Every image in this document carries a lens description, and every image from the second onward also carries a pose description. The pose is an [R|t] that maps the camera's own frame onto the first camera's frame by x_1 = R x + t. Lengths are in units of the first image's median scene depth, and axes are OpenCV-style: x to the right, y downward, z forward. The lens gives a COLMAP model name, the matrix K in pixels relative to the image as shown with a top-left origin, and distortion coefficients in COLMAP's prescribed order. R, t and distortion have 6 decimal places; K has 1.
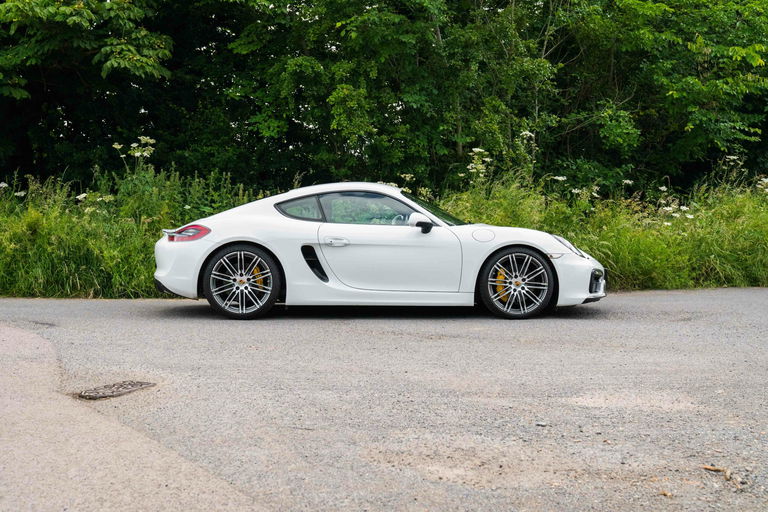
lens RADIAL K [[922.5, 0, 384.2], [0, 922.5, 285.7], [0, 0, 1]] dist [-0.012434, 0.021966]
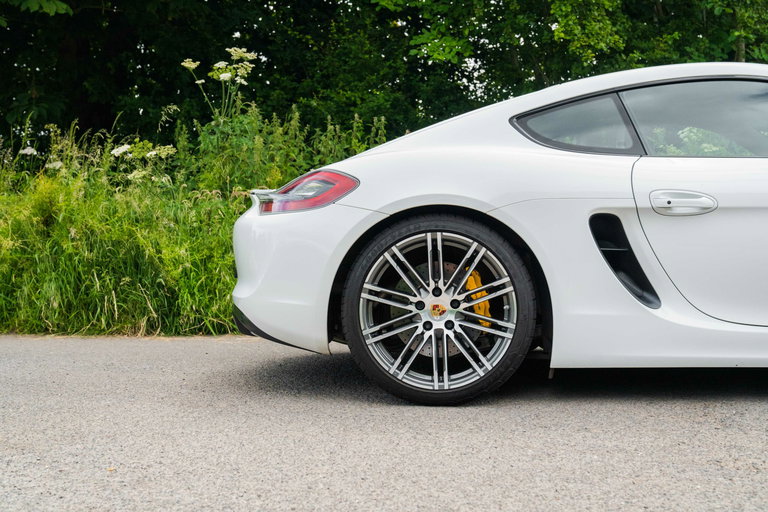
lens RADIAL K [[918.1, 0, 384.0], [0, 918.1, 256.0], [0, 0, 1]] dist [0.003512, 0.003886]
pose [[0.988992, -0.018347, -0.146825, -0.115917], [0.011963, 0.998949, -0.044245, -0.009581], [0.147482, 0.042002, 0.988172, 0.590431]]
